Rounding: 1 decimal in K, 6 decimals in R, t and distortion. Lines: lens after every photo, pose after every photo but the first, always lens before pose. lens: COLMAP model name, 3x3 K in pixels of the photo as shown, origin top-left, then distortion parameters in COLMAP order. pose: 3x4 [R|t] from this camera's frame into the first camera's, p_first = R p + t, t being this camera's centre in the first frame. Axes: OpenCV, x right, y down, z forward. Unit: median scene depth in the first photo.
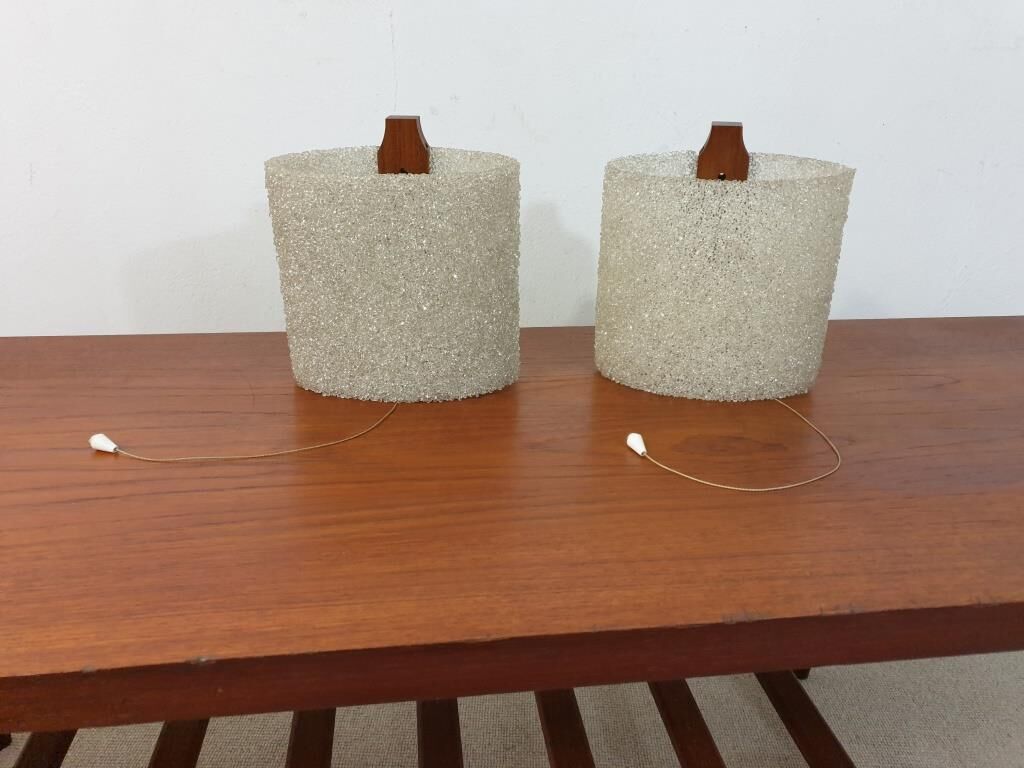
lens RADIAL K [[794.0, 0, 518.8], [0, 794.0, 381.4], [0, 0, 1]] dist [0.013688, 0.007172]
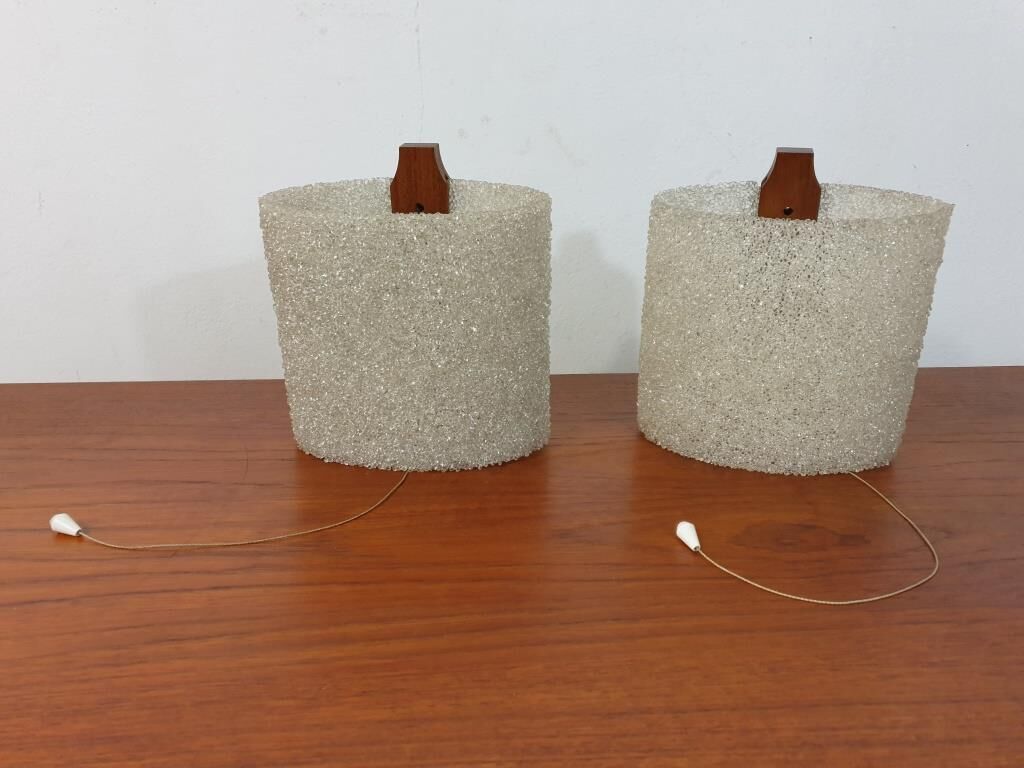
lens RADIAL K [[794.0, 0, 517.5], [0, 794.0, 383.7], [0, 0, 1]] dist [0.013688, 0.007172]
pose [[0.998526, 0.010269, -0.053293, 0.013004], [-0.010956, 0.999860, -0.012616, -0.065641], [0.053156, 0.013181, 0.998499, 0.148304]]
